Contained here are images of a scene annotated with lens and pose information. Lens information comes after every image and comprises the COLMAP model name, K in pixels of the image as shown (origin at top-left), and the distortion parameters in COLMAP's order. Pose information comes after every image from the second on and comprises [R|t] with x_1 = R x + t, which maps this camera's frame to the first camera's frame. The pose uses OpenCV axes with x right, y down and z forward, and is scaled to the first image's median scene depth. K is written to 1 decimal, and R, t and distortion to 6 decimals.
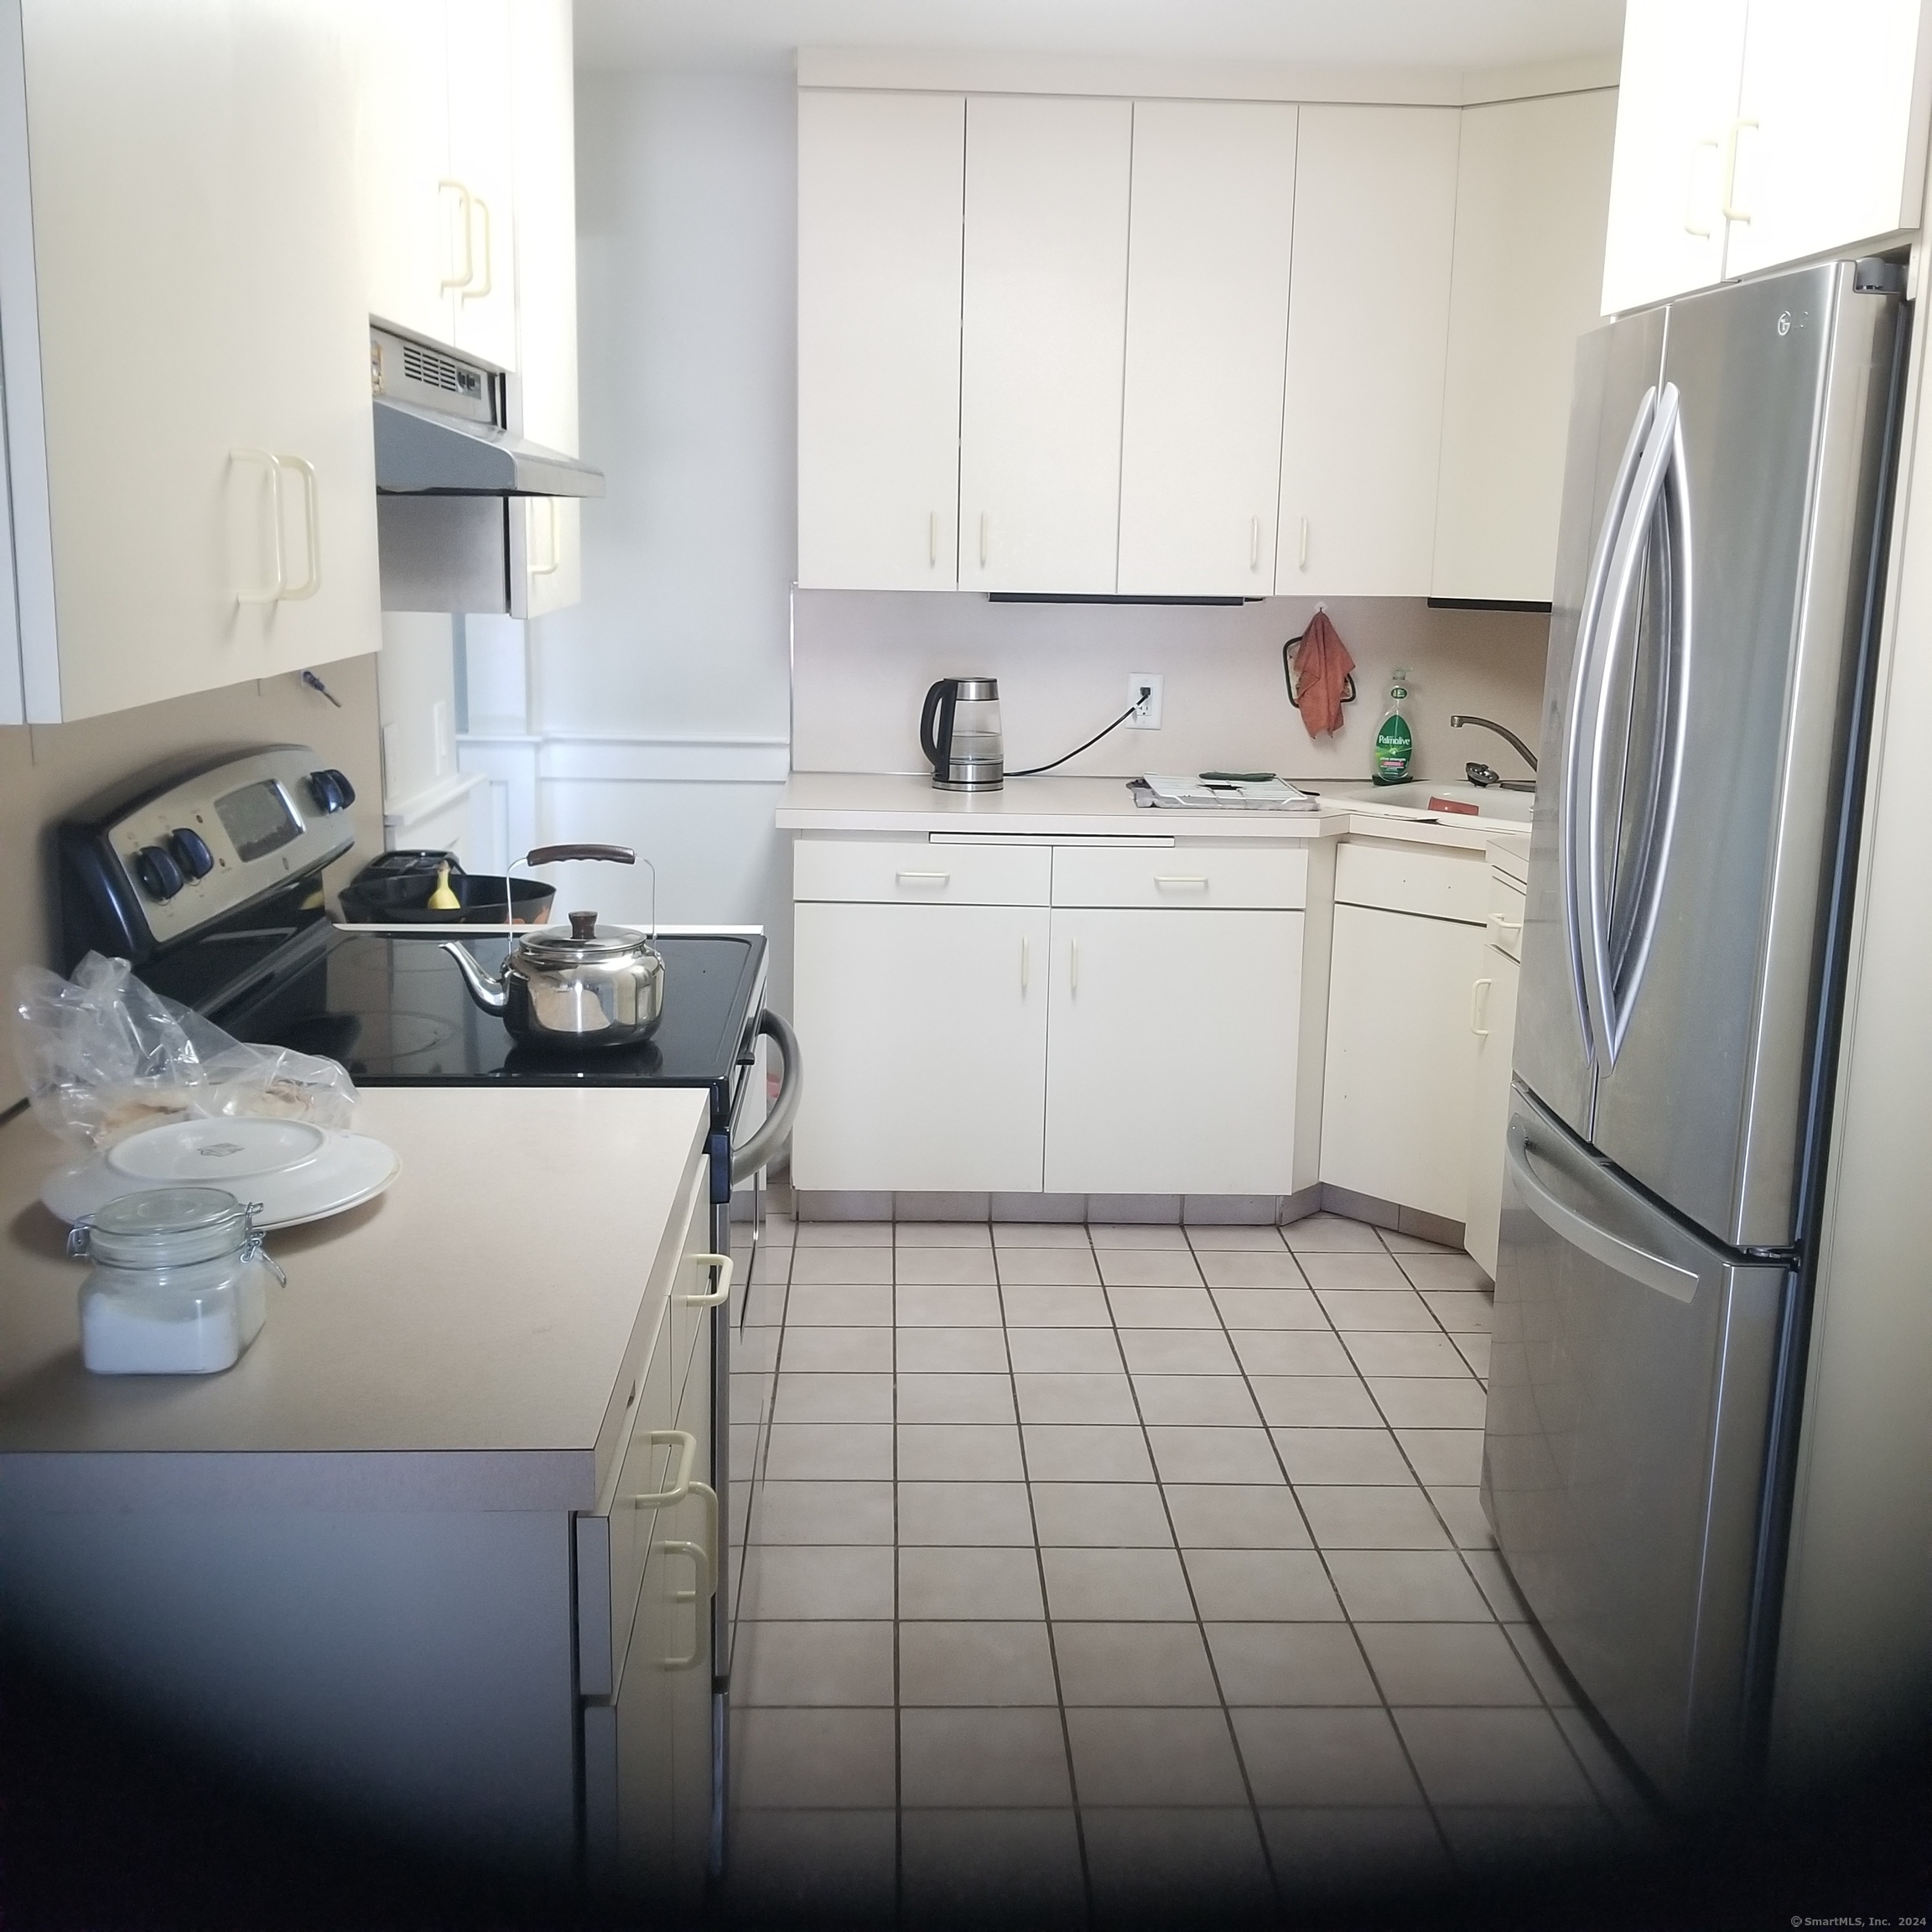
lens RADIAL K [[2021.6, 0, 948.0], [0, 2021.6, 969.6], [0, 0, 1]] dist [0.040758, 0.000000]
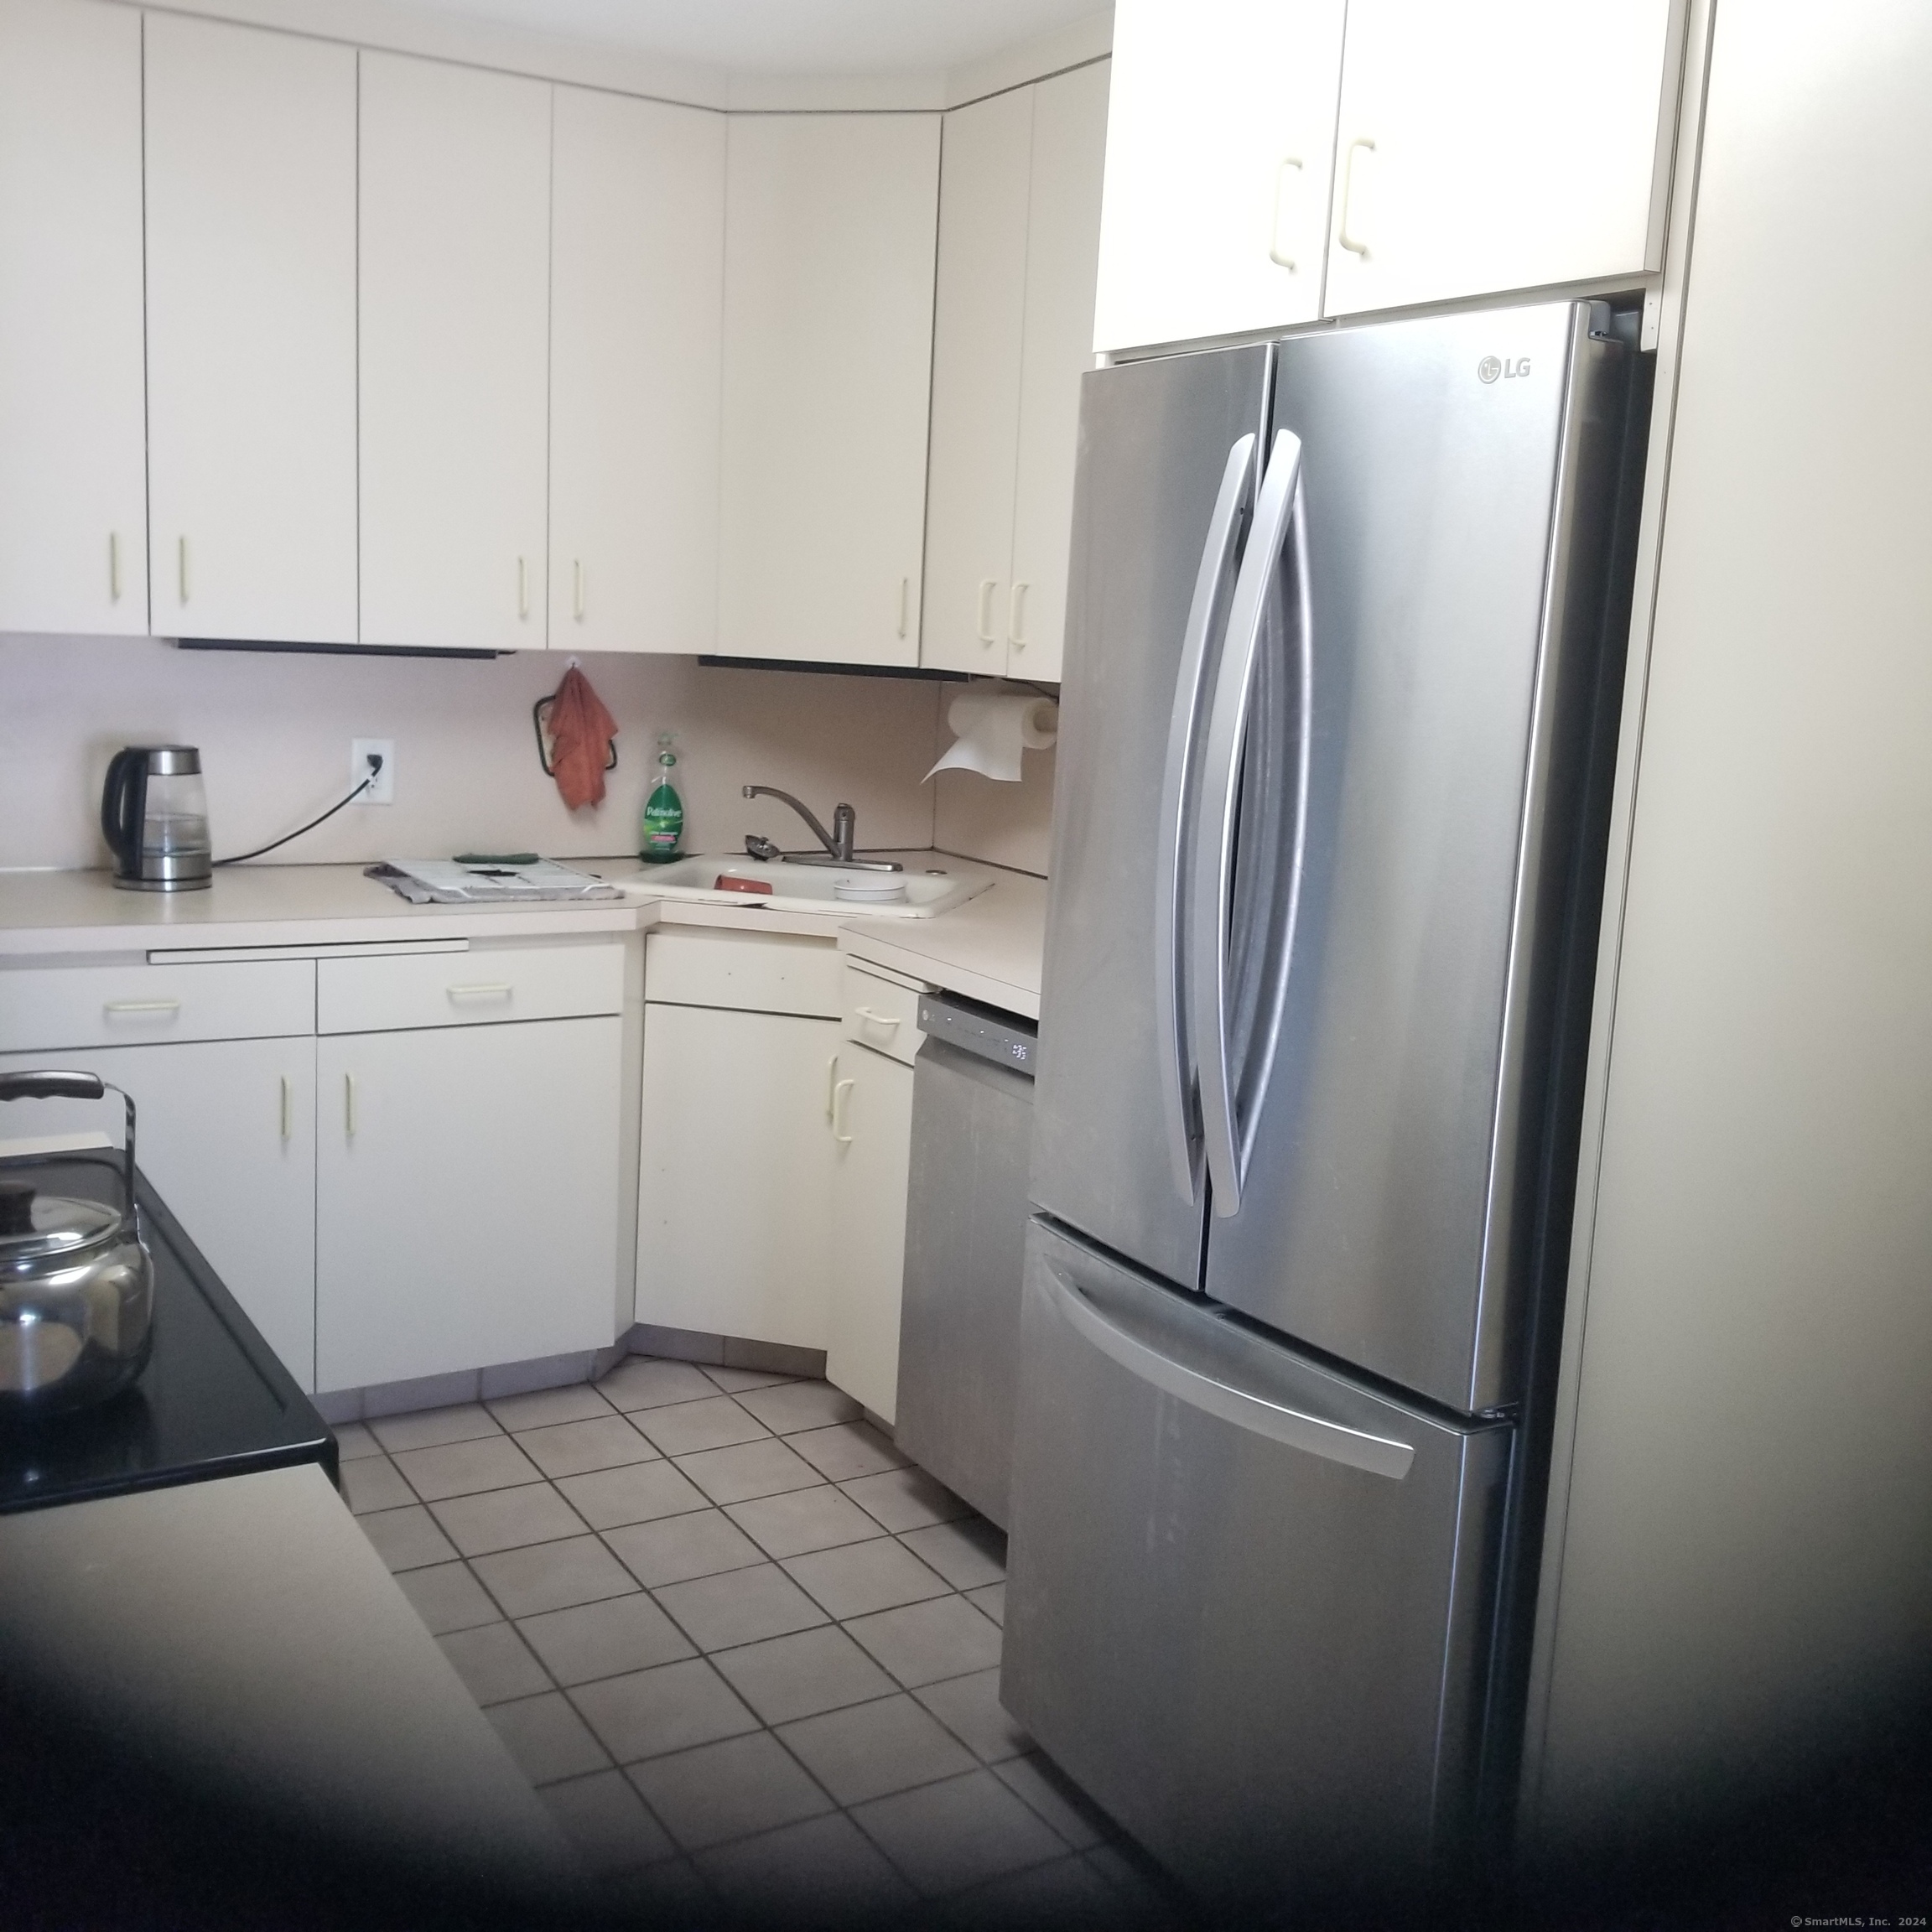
lens RADIAL K [[2021.6, 0, 981.7], [0, 2021.6, 957.2], [0, 0, 1]] dist [0.040758, 0.000000]
pose [[0.867286, -0.060314, 0.494143, -0.107162], [0.073929, 0.997231, -0.008036, -0.033491], [-0.492290, 0.043501, 0.869343, 0.166761]]
